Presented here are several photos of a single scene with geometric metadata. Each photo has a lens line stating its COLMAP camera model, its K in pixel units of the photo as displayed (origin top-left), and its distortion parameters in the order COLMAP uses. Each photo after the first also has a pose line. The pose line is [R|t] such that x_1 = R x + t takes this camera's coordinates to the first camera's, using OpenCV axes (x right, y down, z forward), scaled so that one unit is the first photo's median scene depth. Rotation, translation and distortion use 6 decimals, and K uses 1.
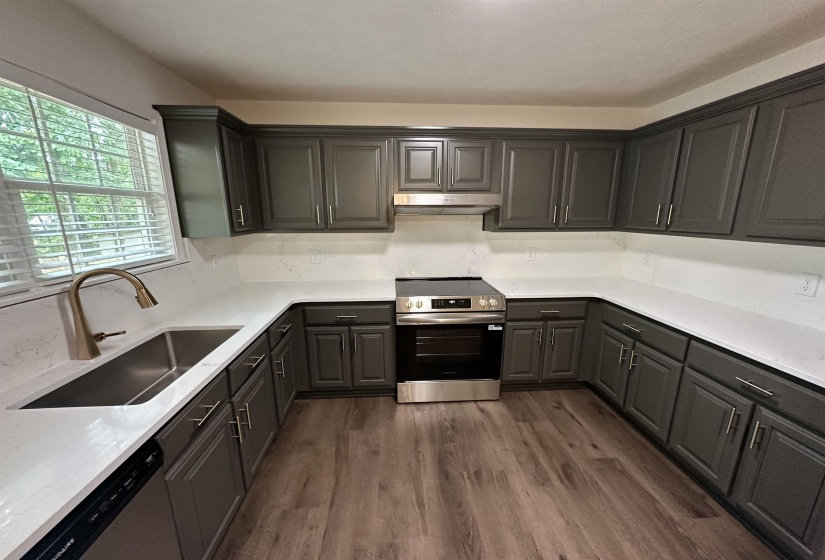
lens RADIAL K [[331.3, 0, 412.5], [0, 331.3, 295.7], [0, 0, 1]] dist [-0.000469, 0.000206]
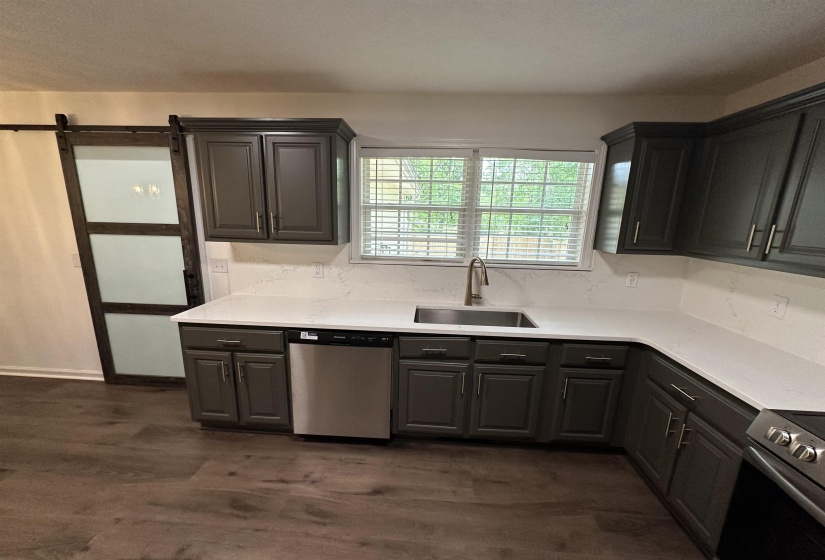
lens RADIAL K [[331.3, 0, 412.5], [0, 331.3, 295.7], [0, 0, 1]] dist [-0.000469, 0.000206]
pose [[-0.124135, 0.226125, -0.966156, 0.457627], [-0.267177, 0.930110, 0.252016, -0.135784], [0.955619, 0.289419, -0.055044, 0.474706]]
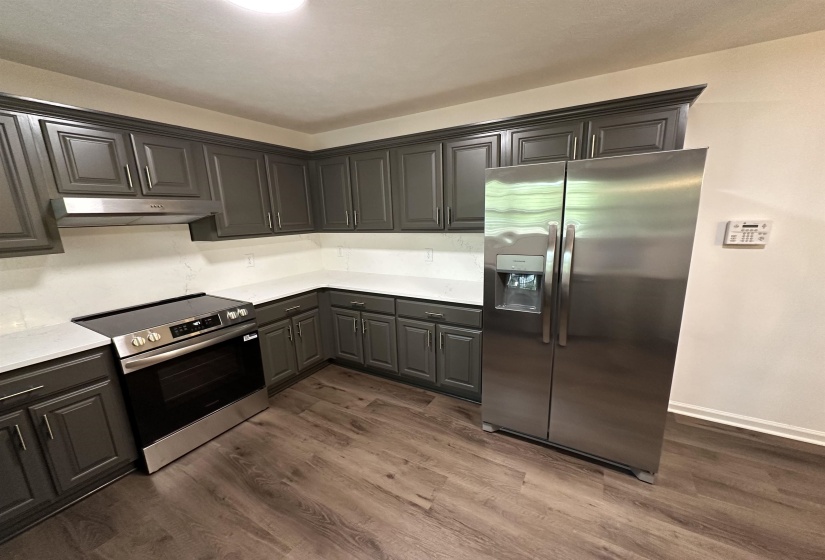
lens RADIAL K [[331.3, 0, 412.5], [0, 331.3, 295.7], [0, 0, 1]] dist [-0.000469, 0.000206]
pose [[0.563461, -0.208746, 0.799335, -0.241068], [0.226197, 0.969559, 0.093751, -0.005260], [-0.794573, 0.127982, 0.593527, 0.028414]]
